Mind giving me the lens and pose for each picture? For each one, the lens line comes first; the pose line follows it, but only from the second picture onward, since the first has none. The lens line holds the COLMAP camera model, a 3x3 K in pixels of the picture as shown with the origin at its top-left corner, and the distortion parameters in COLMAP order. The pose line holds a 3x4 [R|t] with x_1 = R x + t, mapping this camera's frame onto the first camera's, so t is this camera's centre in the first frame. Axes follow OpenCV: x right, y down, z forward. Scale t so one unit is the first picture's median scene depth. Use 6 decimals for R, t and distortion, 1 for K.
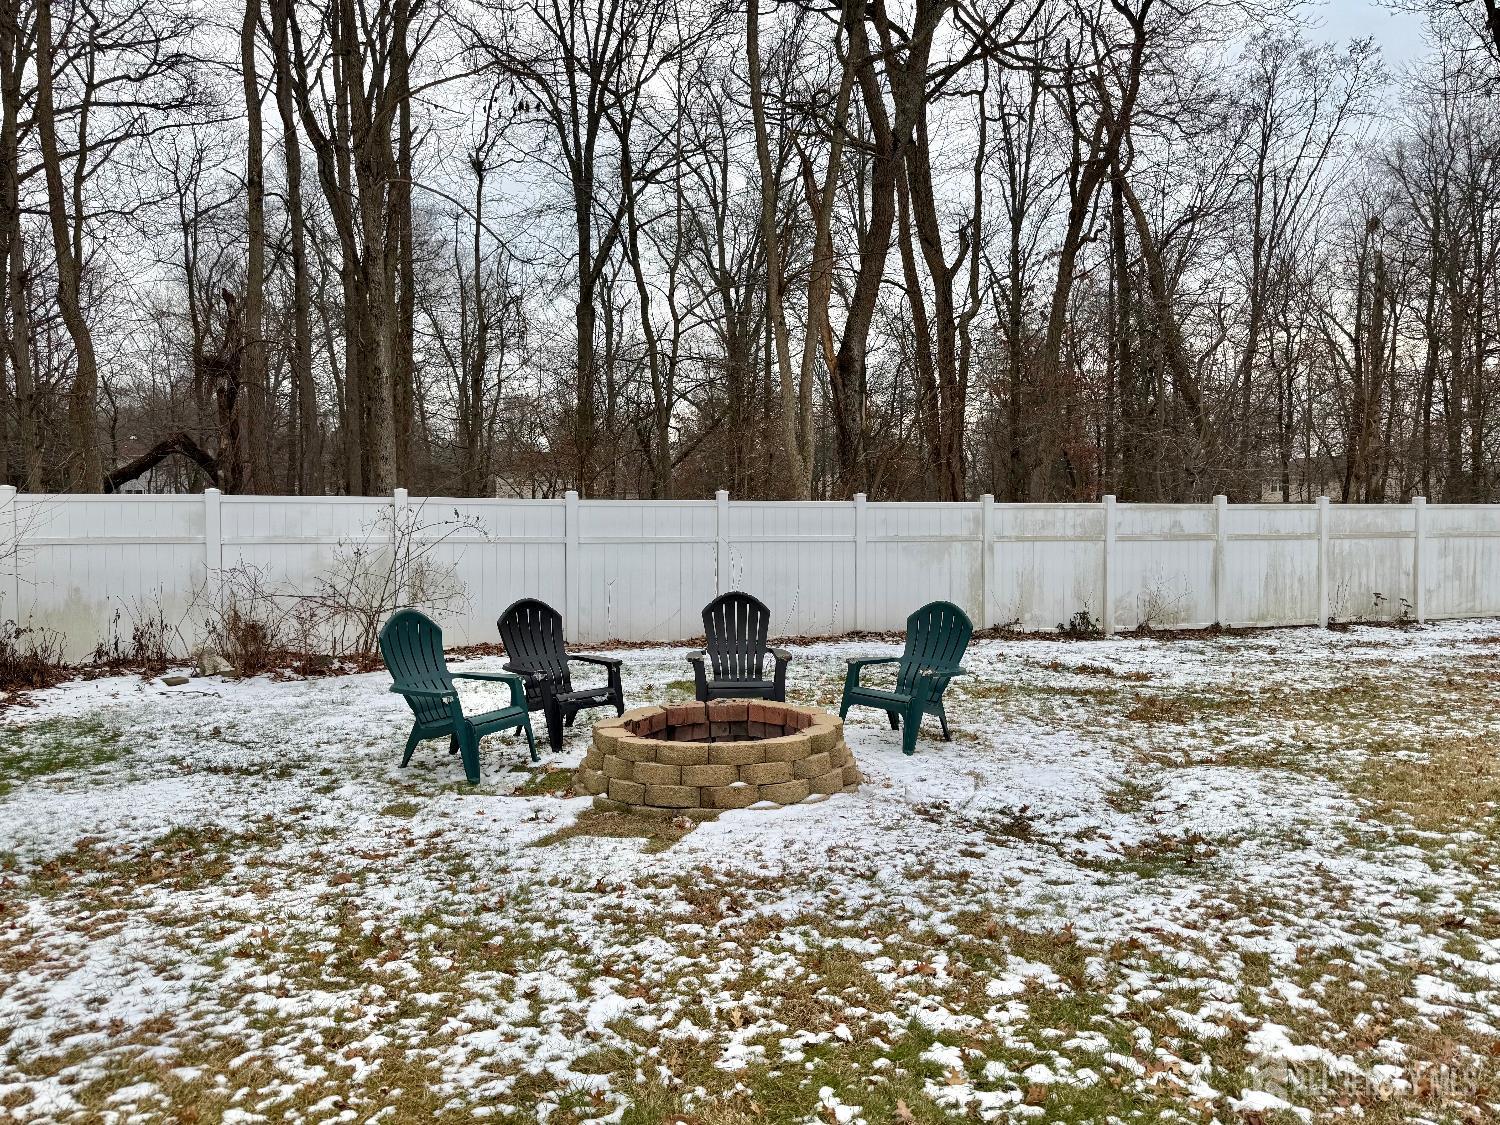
lens RADIAL K [[1047.9, 0, 750.0], [0, 1047.9, 562.5], [0, 0, 1]] dist [0.082614, -0.091174]
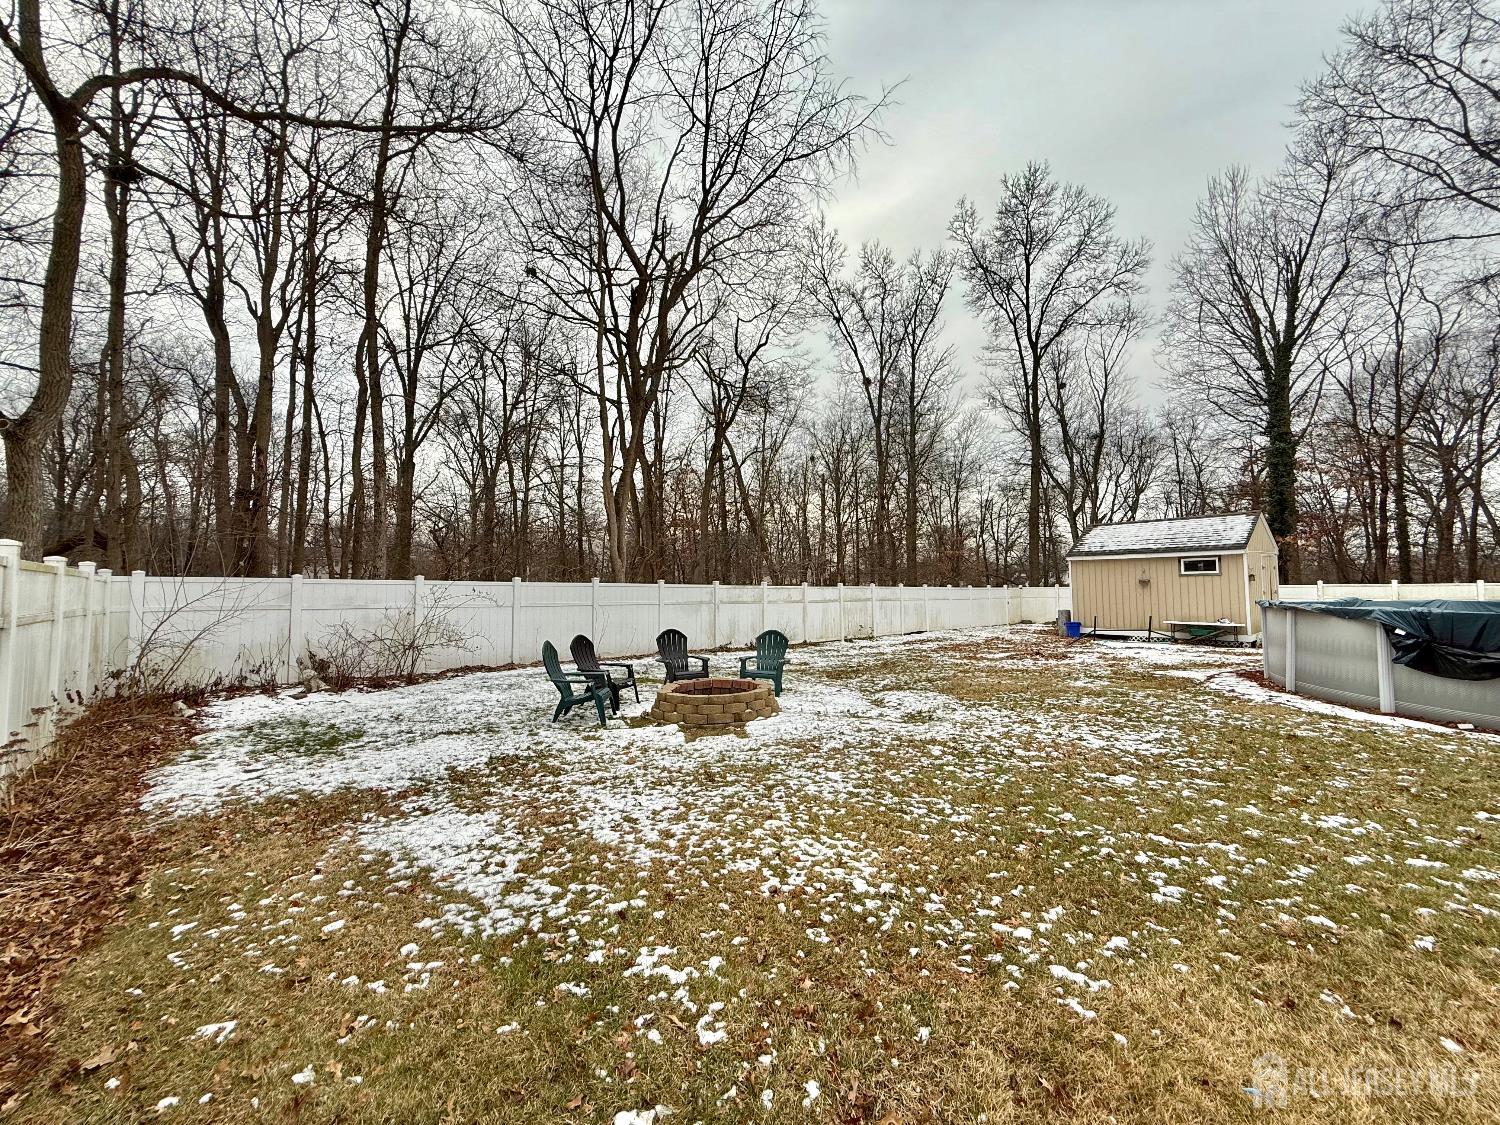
lens RADIAL K [[597.3, 0, 745.2], [0, 597.3, 560.9], [0, 0, 1]] dist [-0.000575, 0.000515]
pose [[0.901813, 0.021849, 0.431574, -0.415075], [0.019008, 0.995749, -0.090130, 0.004511], [-0.431708, 0.089484, 0.897564, -0.126457]]
